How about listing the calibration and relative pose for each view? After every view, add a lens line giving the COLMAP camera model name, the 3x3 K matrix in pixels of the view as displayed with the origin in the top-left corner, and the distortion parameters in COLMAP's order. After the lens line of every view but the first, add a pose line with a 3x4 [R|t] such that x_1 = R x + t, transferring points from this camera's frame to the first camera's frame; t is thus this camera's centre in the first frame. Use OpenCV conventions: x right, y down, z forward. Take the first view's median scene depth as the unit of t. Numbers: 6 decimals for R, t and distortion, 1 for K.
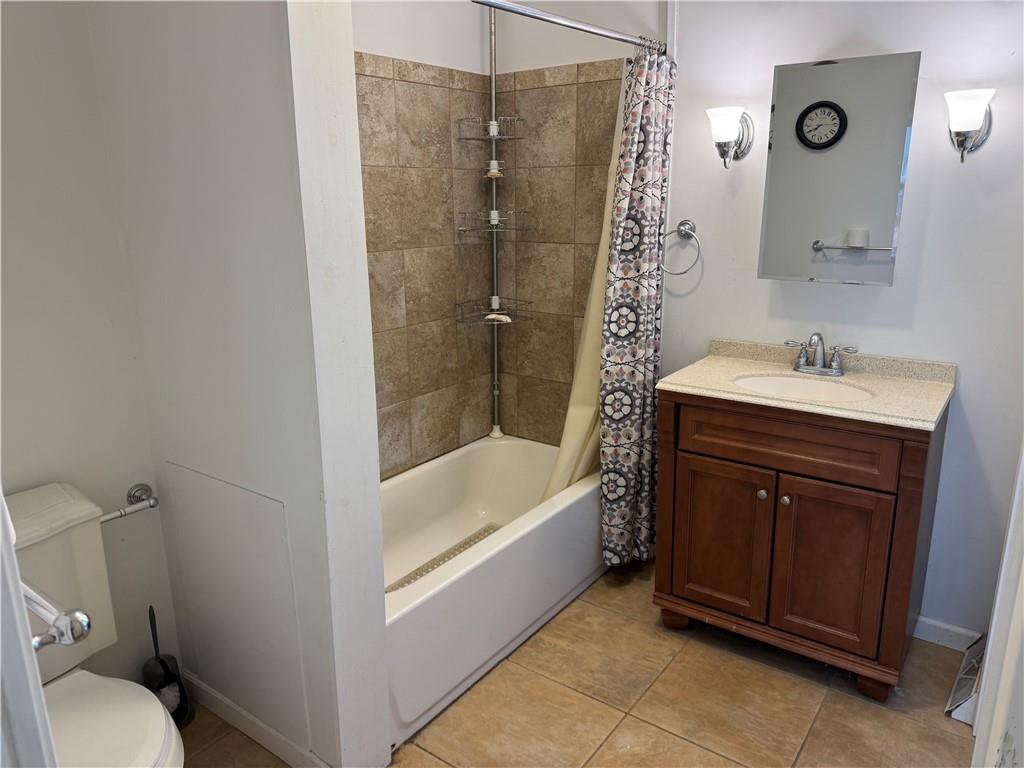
lens RADIAL K [[717.3, 0, 510.4], [0, 717.3, 390.0], [0, 0, 1]] dist [0.088424, -0.002414]
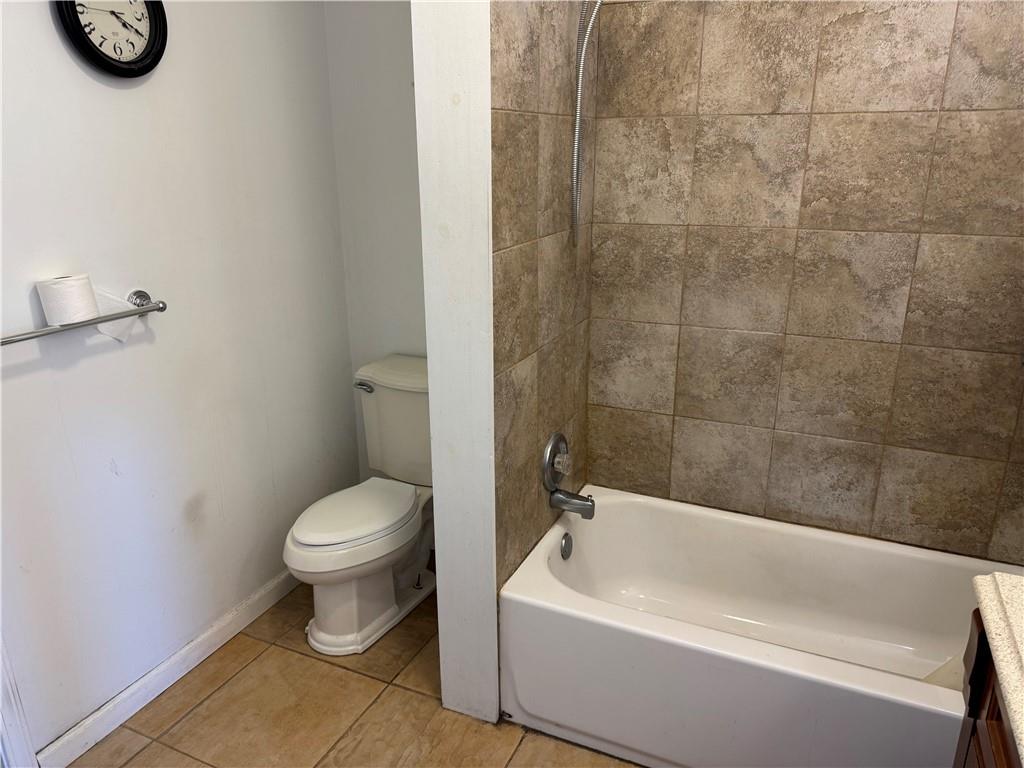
lens RADIAL K [[728.7, 0, 511.2], [0, 728.7, 389.0], [0, 0, 1]] dist [0.042969, -0.037061]
pose [[0.206775, 0.317441, -0.925460, 0.450088], [-0.258181, 0.930078, 0.261340, -0.137384], [0.943709, 0.184898, 0.274274, 0.463946]]
